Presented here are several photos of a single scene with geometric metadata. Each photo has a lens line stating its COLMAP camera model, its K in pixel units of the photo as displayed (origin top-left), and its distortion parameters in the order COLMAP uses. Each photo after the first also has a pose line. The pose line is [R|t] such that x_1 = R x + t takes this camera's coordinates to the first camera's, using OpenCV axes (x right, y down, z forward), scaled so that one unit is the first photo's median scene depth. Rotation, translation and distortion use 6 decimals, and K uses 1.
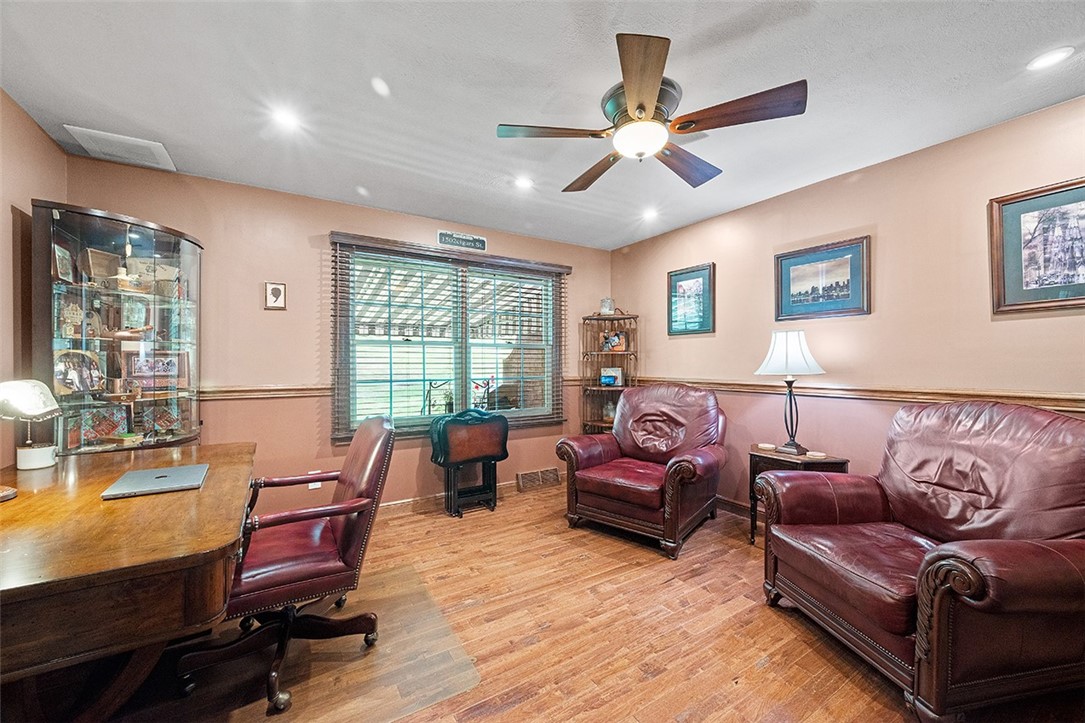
lens RADIAL K [[426.4, 0, 543.5], [0, 426.4, 366.8], [0, 0, 1]] dist [0.001019, -0.000085]
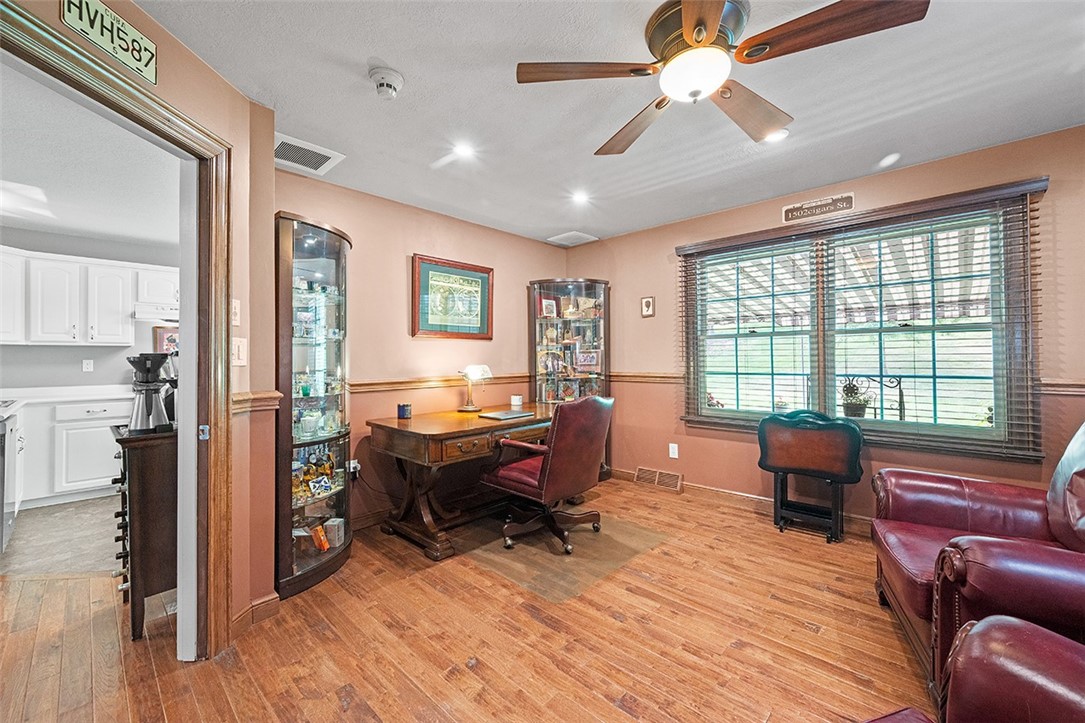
lens RADIAL K [[427.7, 0, 546.1], [0, 427.7, 358.7], [0, 0, 1]] dist [0.001780, 0.000187]
pose [[0.262625, 0.000914, -0.964898, 0.578737], [-0.000313, 1.000000, 0.000862, -0.003317], [0.964898, 0.000076, 0.262625, 0.328776]]
